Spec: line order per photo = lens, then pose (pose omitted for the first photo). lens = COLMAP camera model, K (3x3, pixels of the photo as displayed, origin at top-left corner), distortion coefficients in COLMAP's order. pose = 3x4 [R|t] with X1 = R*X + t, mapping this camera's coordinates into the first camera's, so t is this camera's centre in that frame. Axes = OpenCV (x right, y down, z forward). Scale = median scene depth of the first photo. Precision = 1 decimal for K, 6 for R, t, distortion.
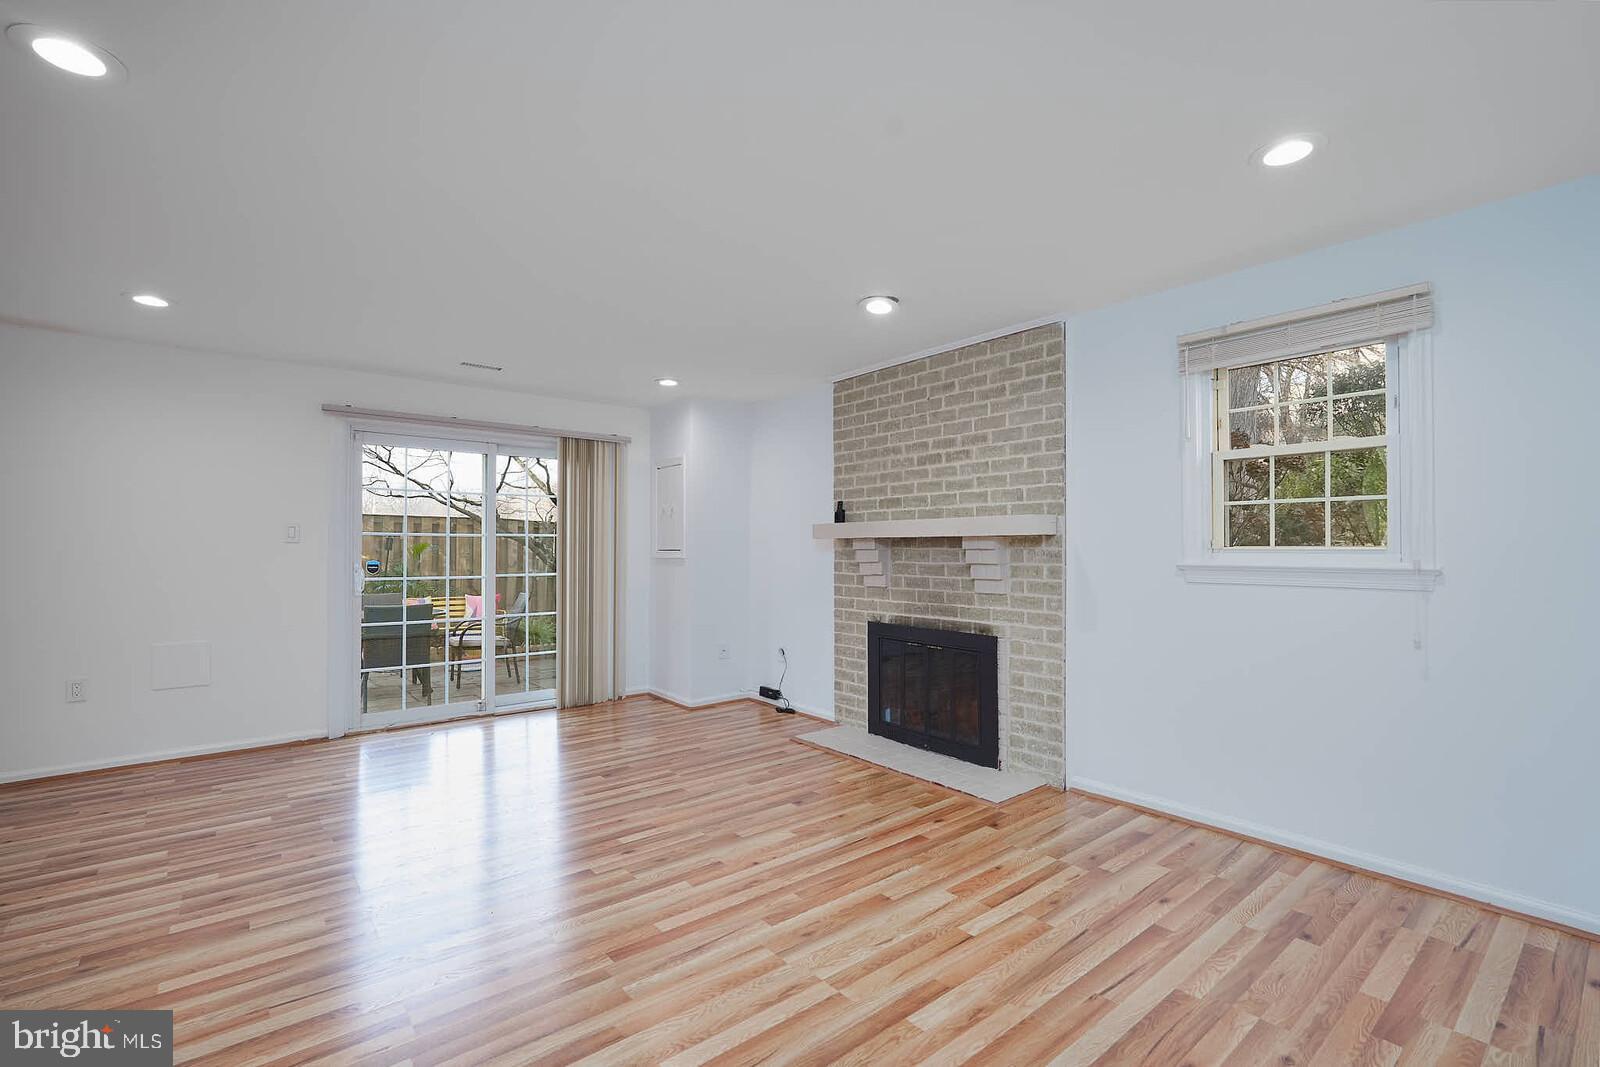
lens RADIAL K [[714.0, 0, 812.6], [0, 714.0, 535.1], [0, 0, 1]] dist [-0.012995, 0.003813]
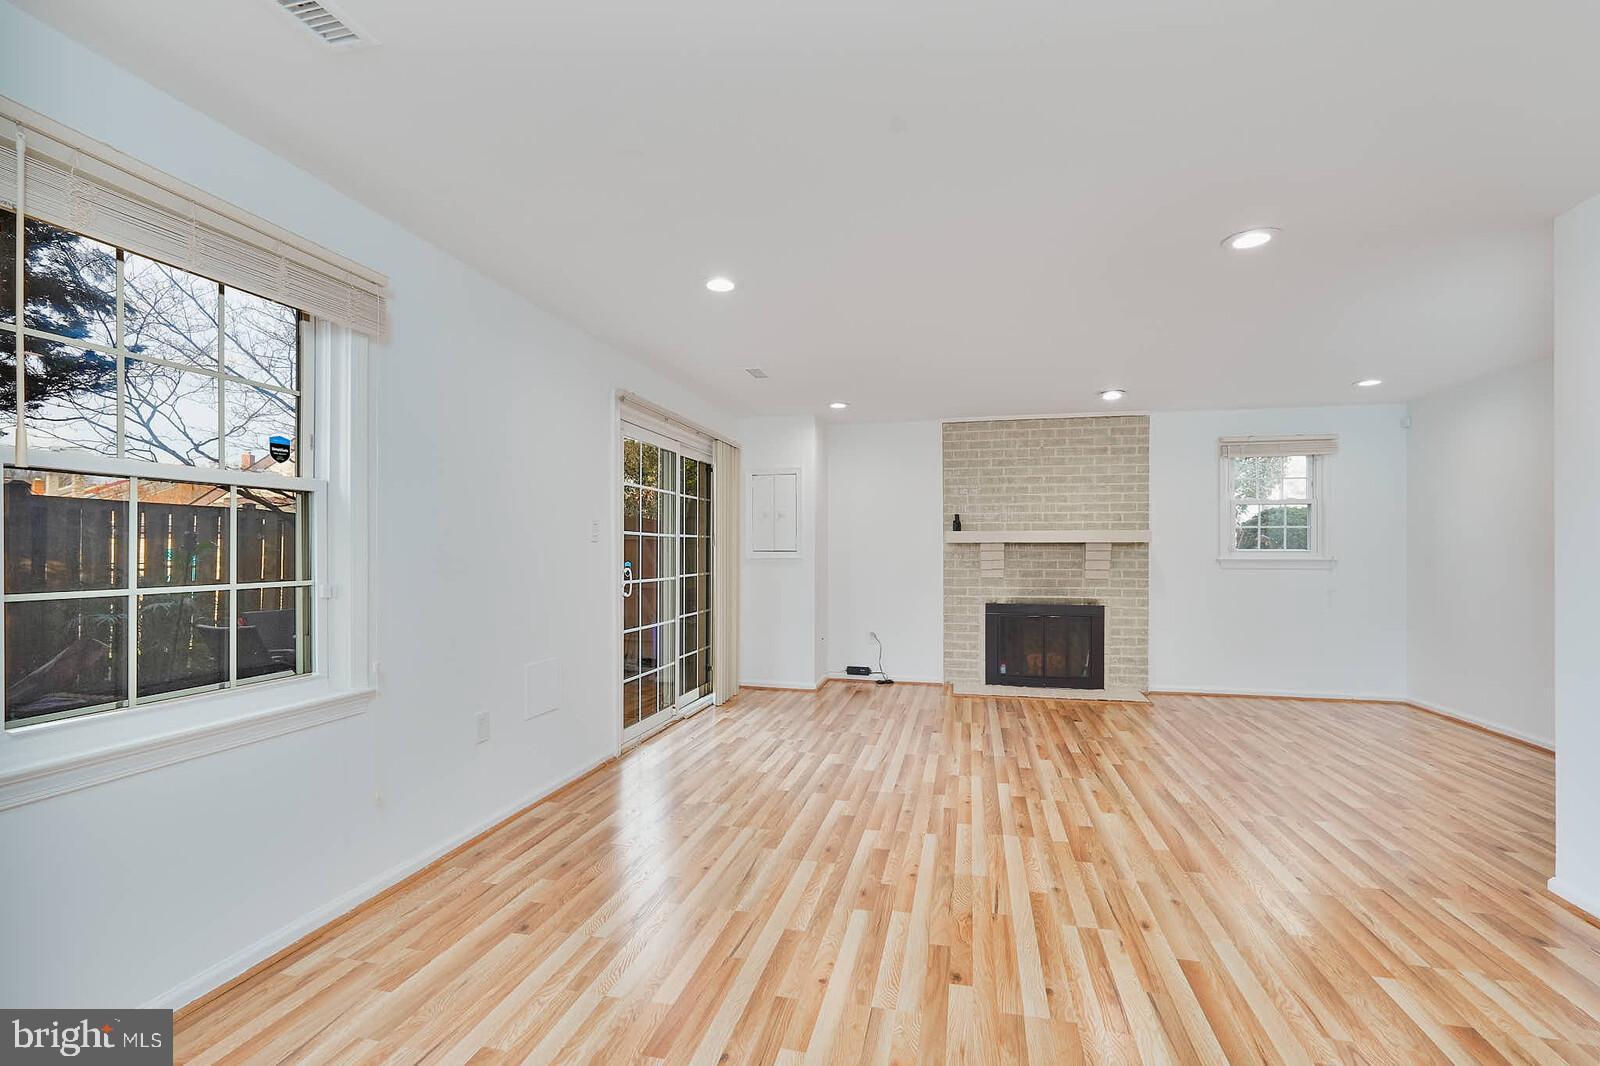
lens RADIAL K [[714.0, 0, 809.4], [0, 714.0, 545.0], [0, 0, 1]] dist [-0.012995, 0.003813]
pose [[0.787972, 0.008236, 0.615656, -1.081536], [-0.013780, 0.999896, 0.004261, 0.008071], [-0.615557, -0.011841, 0.788004, 0.137307]]
